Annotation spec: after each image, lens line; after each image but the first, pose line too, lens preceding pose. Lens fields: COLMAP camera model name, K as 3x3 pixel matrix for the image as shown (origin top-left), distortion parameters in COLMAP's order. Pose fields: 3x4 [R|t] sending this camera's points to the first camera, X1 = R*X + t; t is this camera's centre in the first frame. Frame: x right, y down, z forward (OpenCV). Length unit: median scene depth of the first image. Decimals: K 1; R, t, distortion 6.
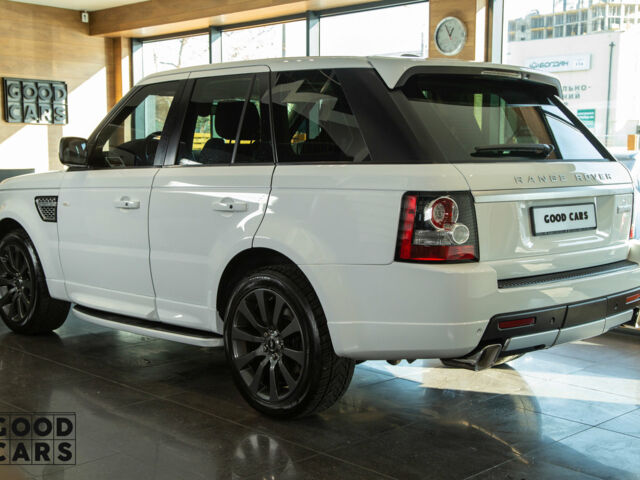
lens RADIAL K [[847.6, 0, 320.0], [0, 847.6, 240.0], [0, 0, 1]] dist [-0.022950, -0.008960]
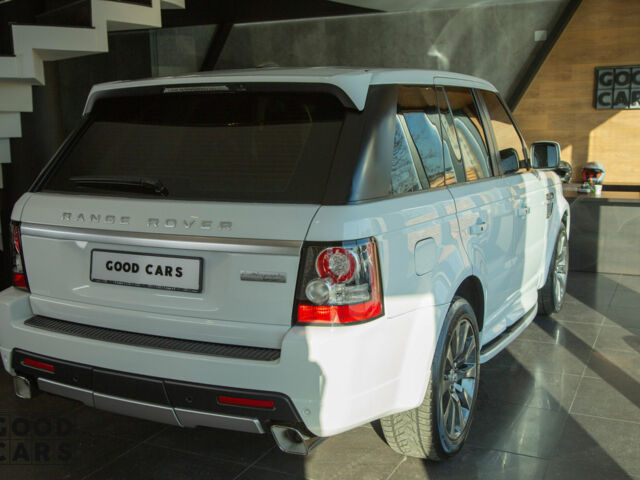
lens RADIAL K [[709.9, 0, 320.0], [0, 709.9, 240.0], [0, 0, 1]] dist [0.017276, 0.022966]
pose [[0.373272, 0.141740, -0.916830, 0.376274], [-0.079734, 0.989505, 0.120513, -0.057808], [0.924289, 0.028118, 0.380656, 0.345141]]
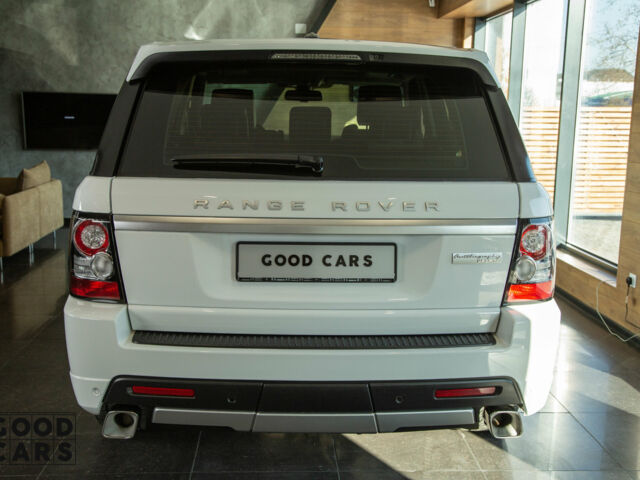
lens RADIAL K [[711.4, 0, 320.0], [0, 711.4, 232.9], [0, 0, 1]] dist [0.093483, -0.026037]
pose [[0.746213, 0.115208, -0.655662, 0.262232], [-0.077270, 0.993243, 0.086584, -0.039164], [0.661207, -0.013947, 0.750074, 0.213916]]
